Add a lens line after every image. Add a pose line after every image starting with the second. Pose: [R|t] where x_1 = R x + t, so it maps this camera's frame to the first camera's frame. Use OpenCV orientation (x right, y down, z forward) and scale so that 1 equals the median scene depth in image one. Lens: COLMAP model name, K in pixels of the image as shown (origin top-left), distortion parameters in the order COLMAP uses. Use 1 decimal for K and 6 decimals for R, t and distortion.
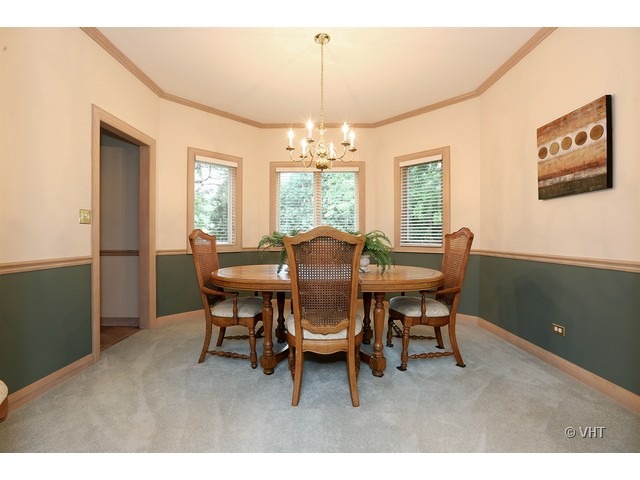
lens RADIAL K [[281.4, 0, 320.0], [0, 281.4, 235.4], [0, 0, 1]] dist [-0.002976, 0.000310]
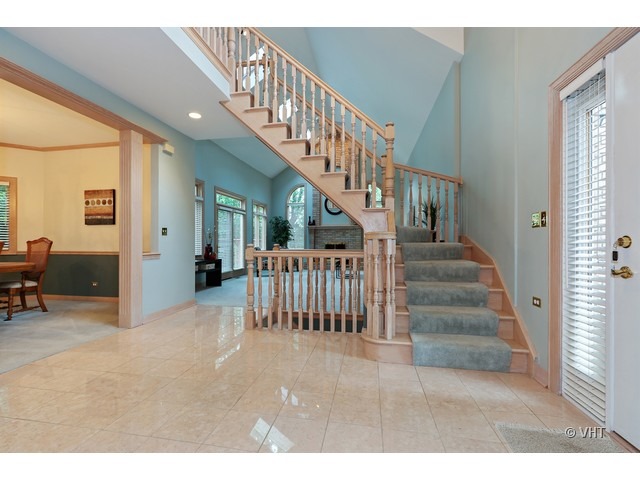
lens RADIAL K [[281.4, 0, 319.8], [0, 281.4, 240.0], [0, 0, 1]] dist [-0.002976, 0.000310]
pose [[0.166475, 0.007216, 0.986019, -1.077884], [0.002004, 0.999969, -0.007656, 0.003017], [-0.986044, 0.003251, 0.166455, -1.161794]]
